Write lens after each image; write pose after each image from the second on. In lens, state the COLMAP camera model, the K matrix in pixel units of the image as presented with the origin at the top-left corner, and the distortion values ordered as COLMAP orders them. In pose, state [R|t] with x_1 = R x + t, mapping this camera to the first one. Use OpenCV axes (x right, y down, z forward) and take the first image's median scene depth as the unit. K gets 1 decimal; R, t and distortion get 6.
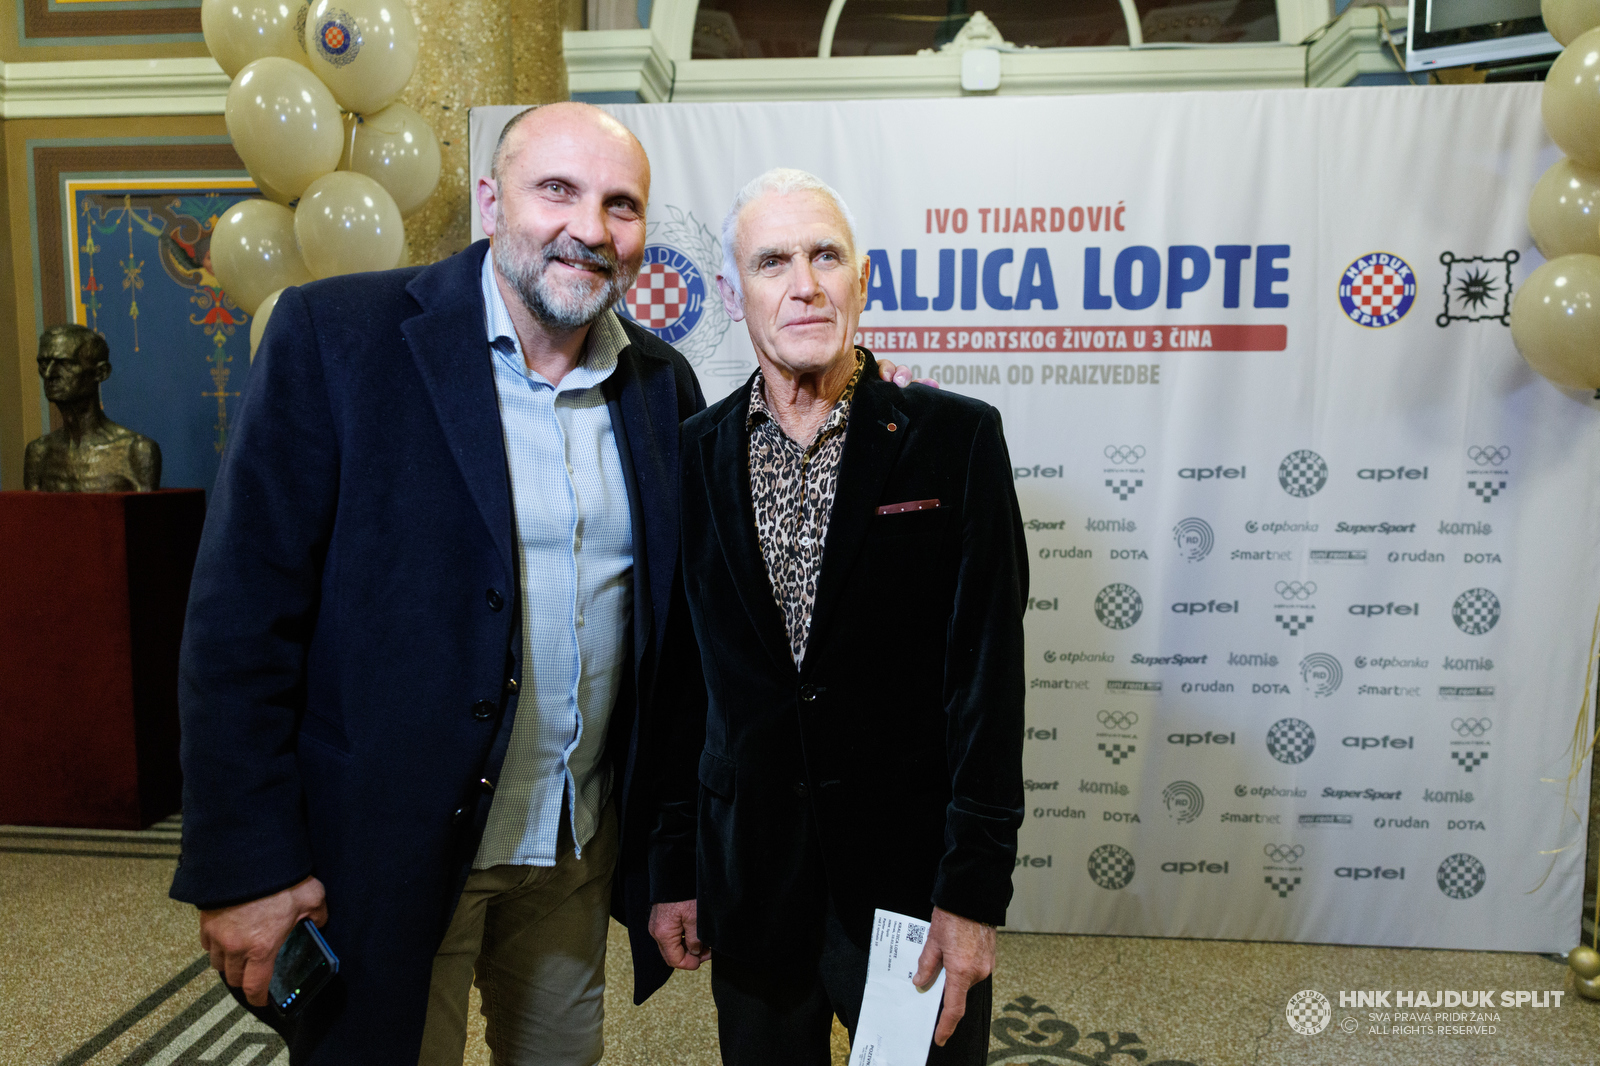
lens RADIAL K [[1452.7, 0, 799.4], [0, 1452.7, 582.8], [0, 0, 1]] dist [0.019036, 0.033319]
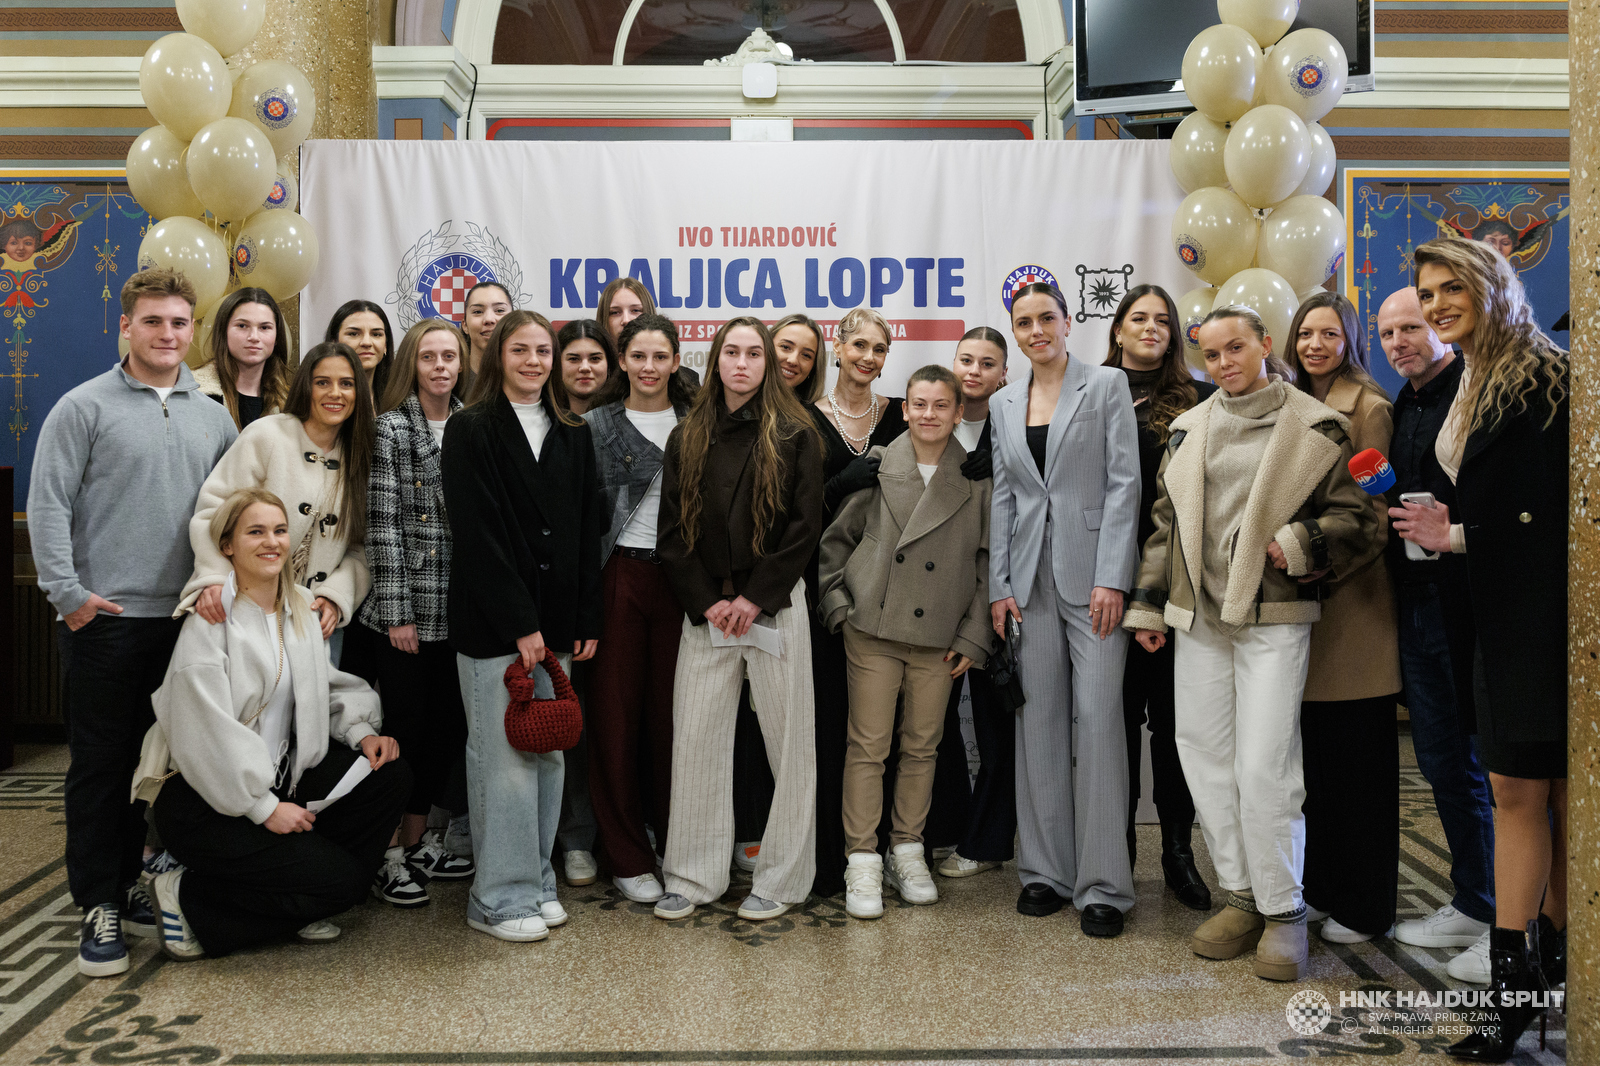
lens RADIAL K [[1638.3, 0, 807.5], [0, 1638.3, 415.8], [0, 0, 1]] dist [0.051590, 0.001890]
pose [[0.993958, -0.006300, 0.109581, 0.041765], [0.017310, 0.994856, -0.099814, 0.045092], [-0.108388, 0.101108, 0.988954, -0.380766]]
